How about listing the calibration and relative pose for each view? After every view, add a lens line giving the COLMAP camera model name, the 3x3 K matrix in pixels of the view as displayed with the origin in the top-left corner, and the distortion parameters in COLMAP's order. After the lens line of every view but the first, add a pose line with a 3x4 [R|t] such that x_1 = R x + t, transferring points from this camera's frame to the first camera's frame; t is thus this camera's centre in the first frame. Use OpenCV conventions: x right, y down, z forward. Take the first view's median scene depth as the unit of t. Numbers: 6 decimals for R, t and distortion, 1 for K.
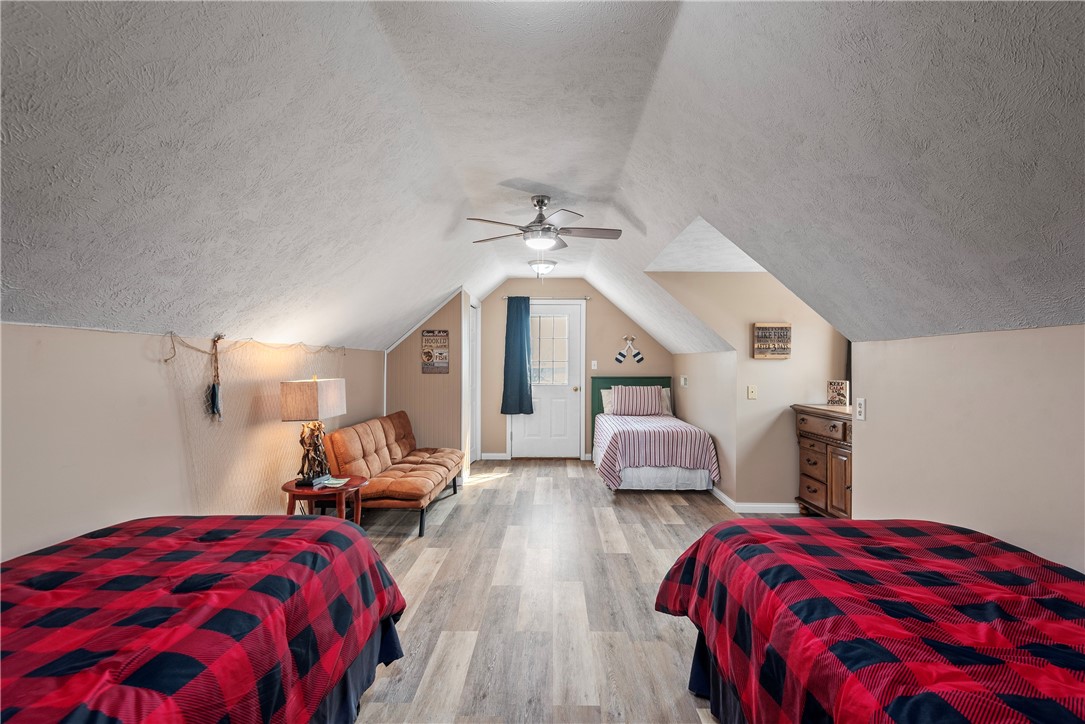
lens RADIAL K [[560.1, 0, 542.5], [0, 560.1, 362.0], [0, 0, 1]] dist [-0.003051, -0.000079]
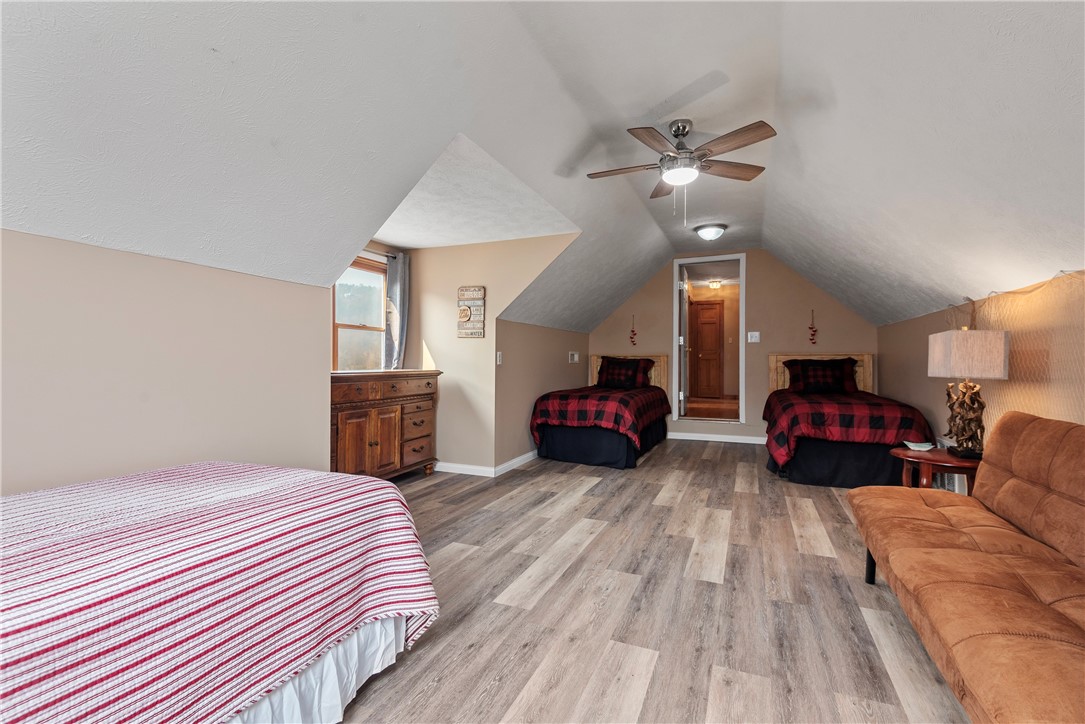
lens RADIAL K [[490.0, 0, 542.5], [0, 490.0, 362.0], [0, 0, 1]] dist [0.043655, -0.023576]
pose [[-0.927755, -0.004620, 0.373161, -0.091661], [-0.007162, 0.999960, -0.005426, 0.077804], [-0.373121, -0.007707, -0.927751, 1.795206]]
